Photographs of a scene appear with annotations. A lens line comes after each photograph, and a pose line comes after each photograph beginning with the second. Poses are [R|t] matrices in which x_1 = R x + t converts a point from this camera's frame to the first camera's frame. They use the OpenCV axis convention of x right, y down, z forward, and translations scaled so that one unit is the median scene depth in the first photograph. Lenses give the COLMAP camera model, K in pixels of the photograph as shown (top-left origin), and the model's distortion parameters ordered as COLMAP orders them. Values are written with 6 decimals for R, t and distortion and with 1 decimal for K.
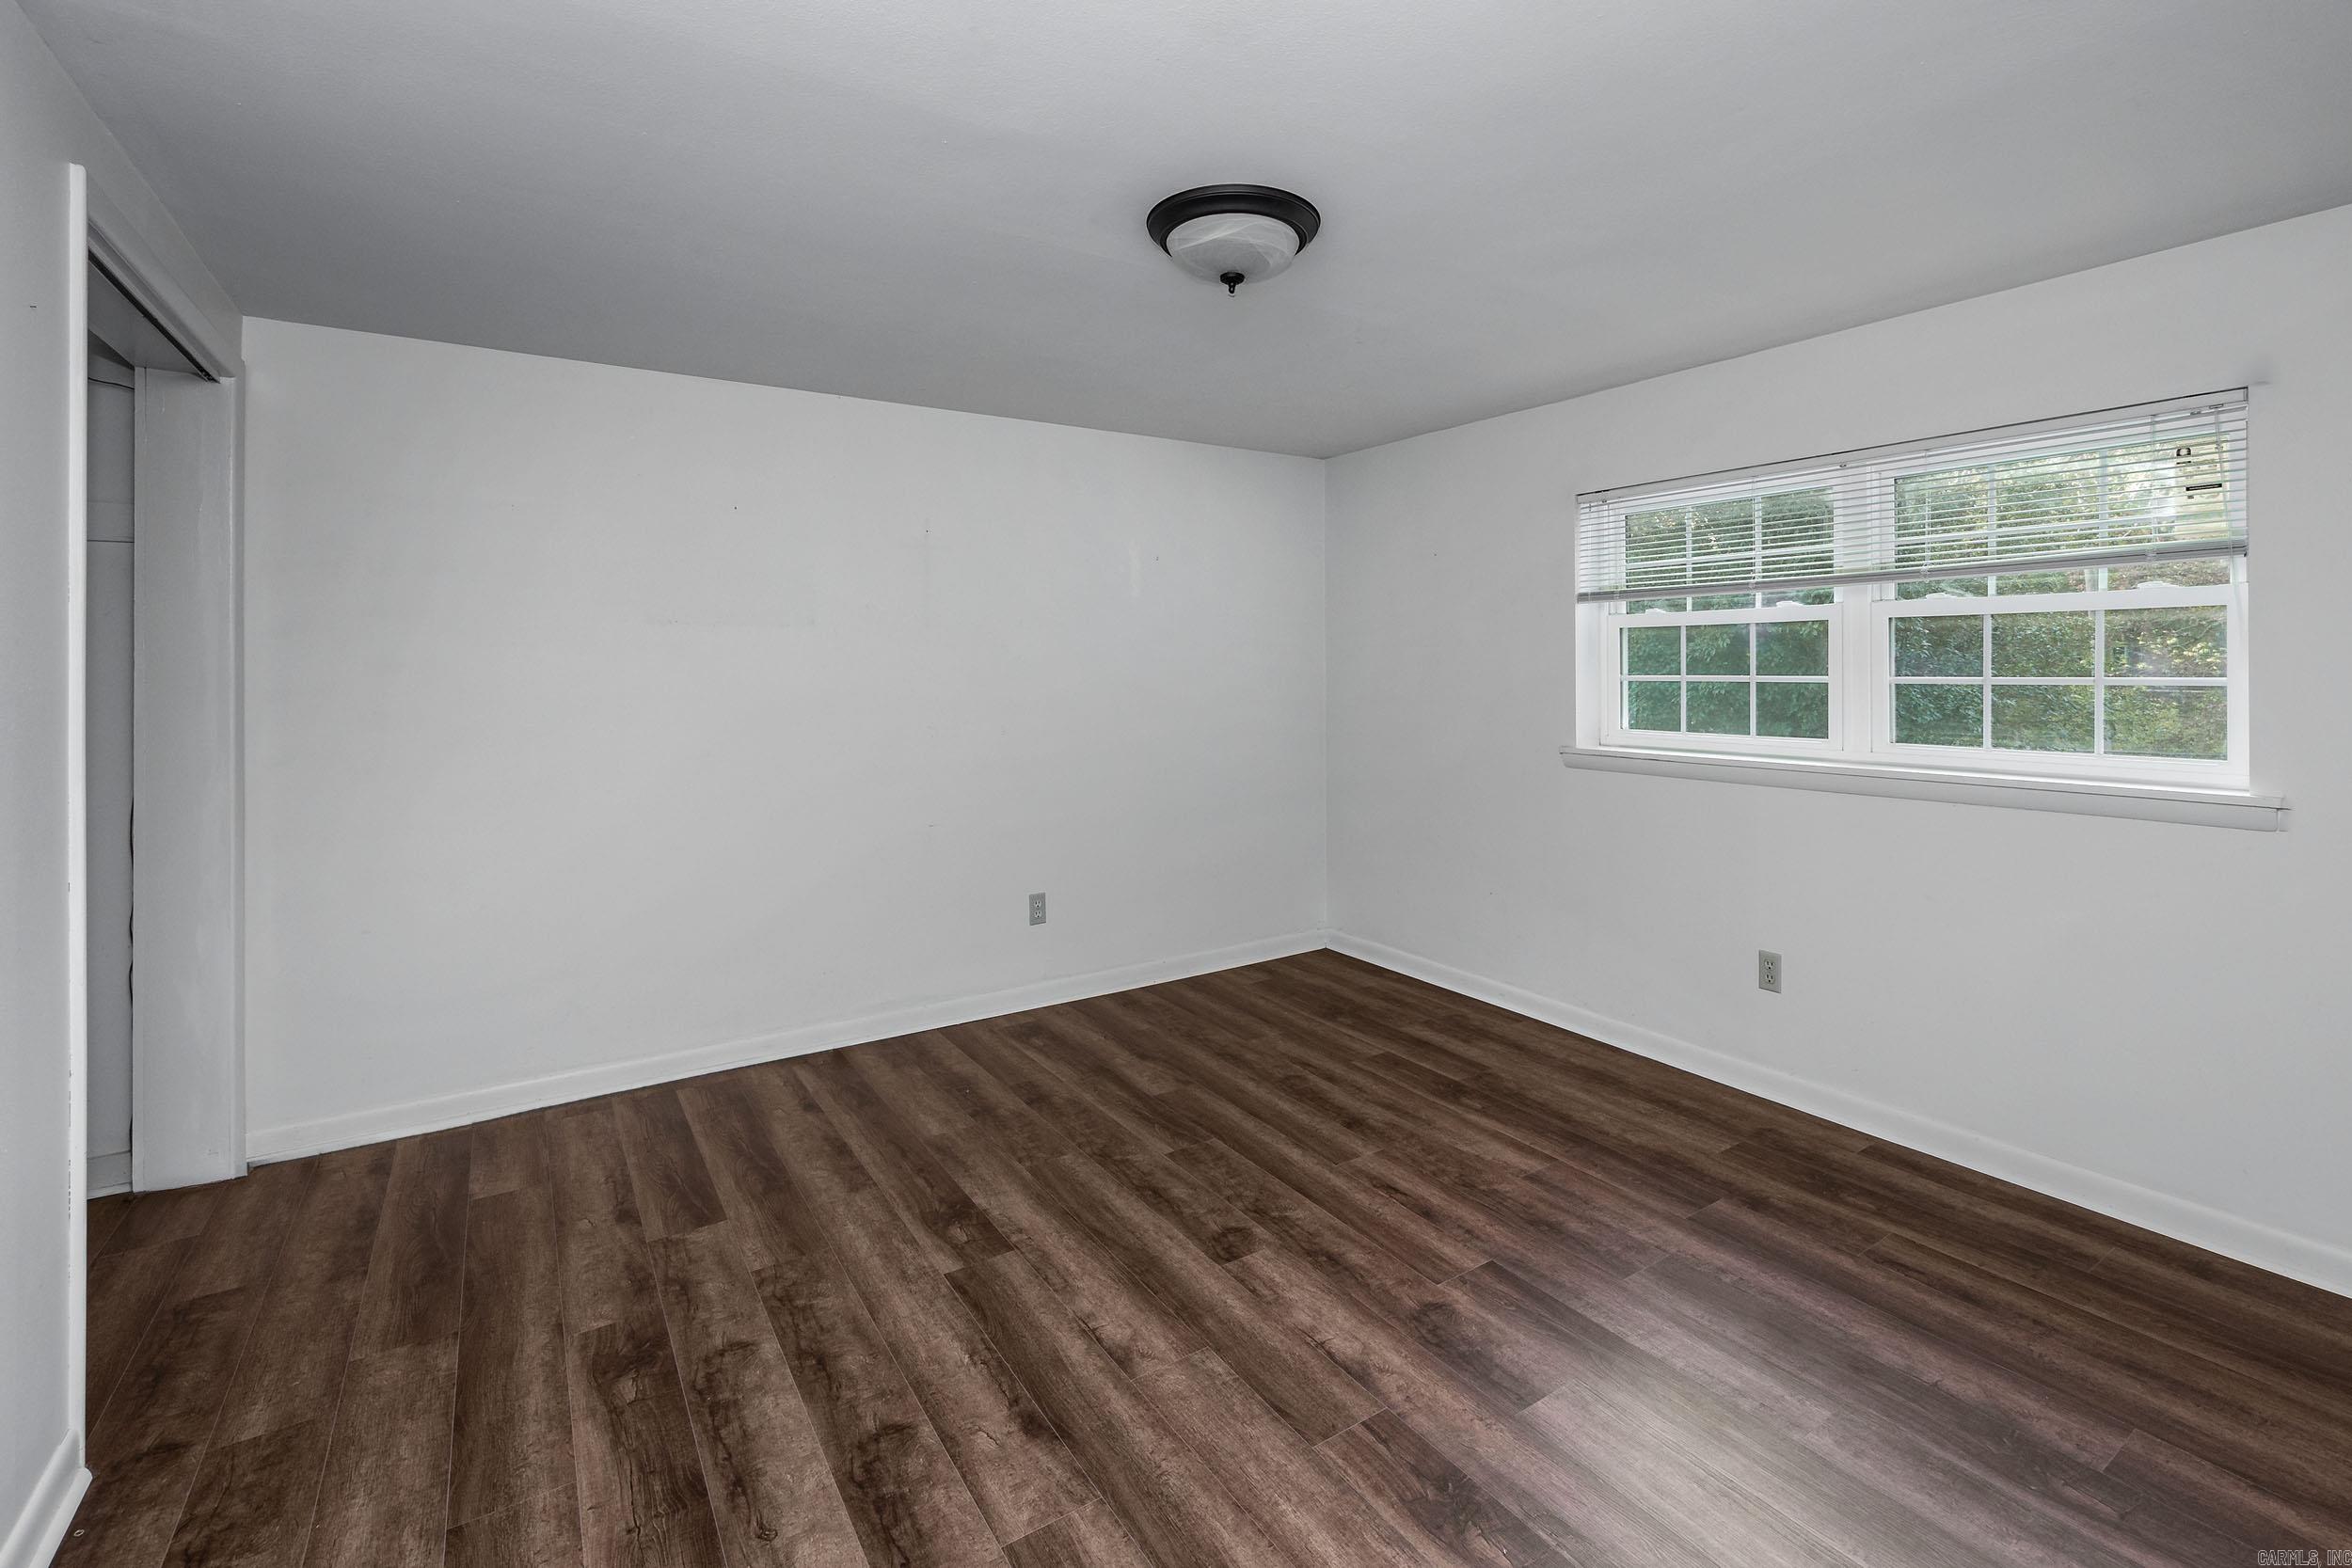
lens RADIAL K [[1032.8, 0, 1174.3], [0, 1032.8, 743.0], [0, 0, 1]] dist [0.000910, -0.000011]
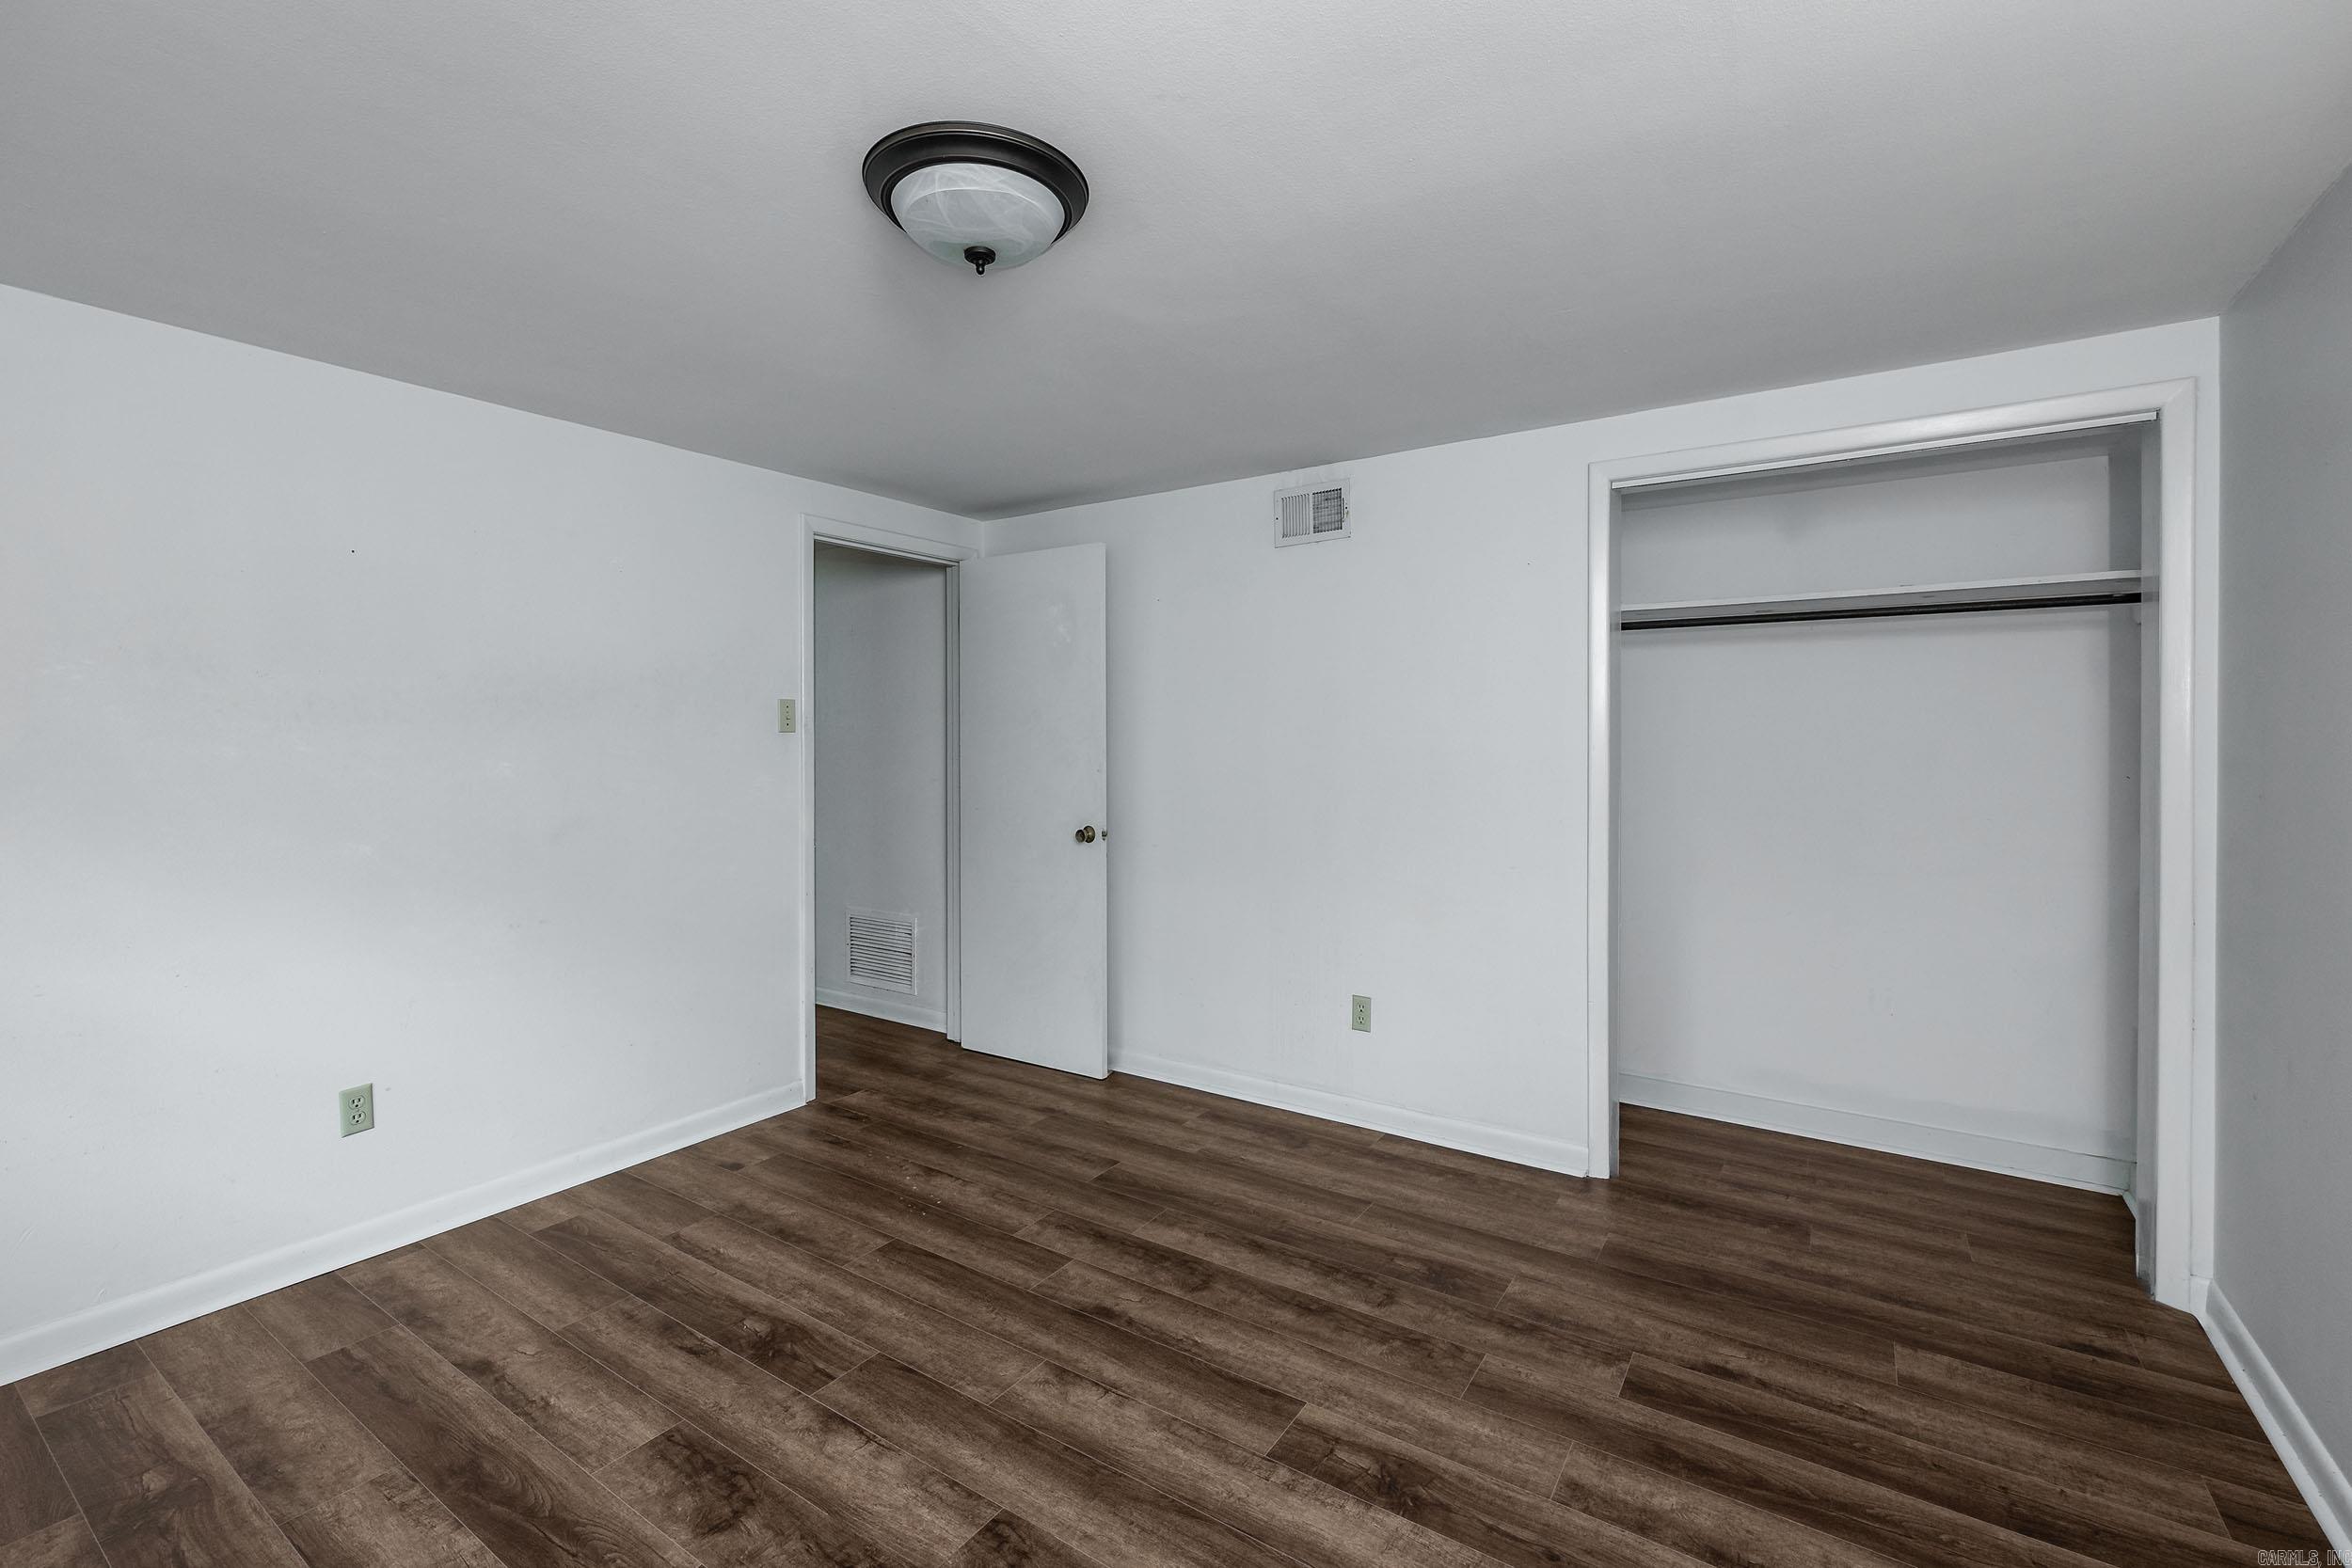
lens RADIAL K [[1032.8, 0, 1174.3], [0, 1032.8, 743.0], [0, 0, 1]] dist [0.000910, -0.000011]
pose [[-0.919222, 0.006064, -0.393692, 0.246822], [-0.023310, 0.997290, 0.069787, -0.120748], [0.393049, 0.073327, -0.916589, 1.873336]]
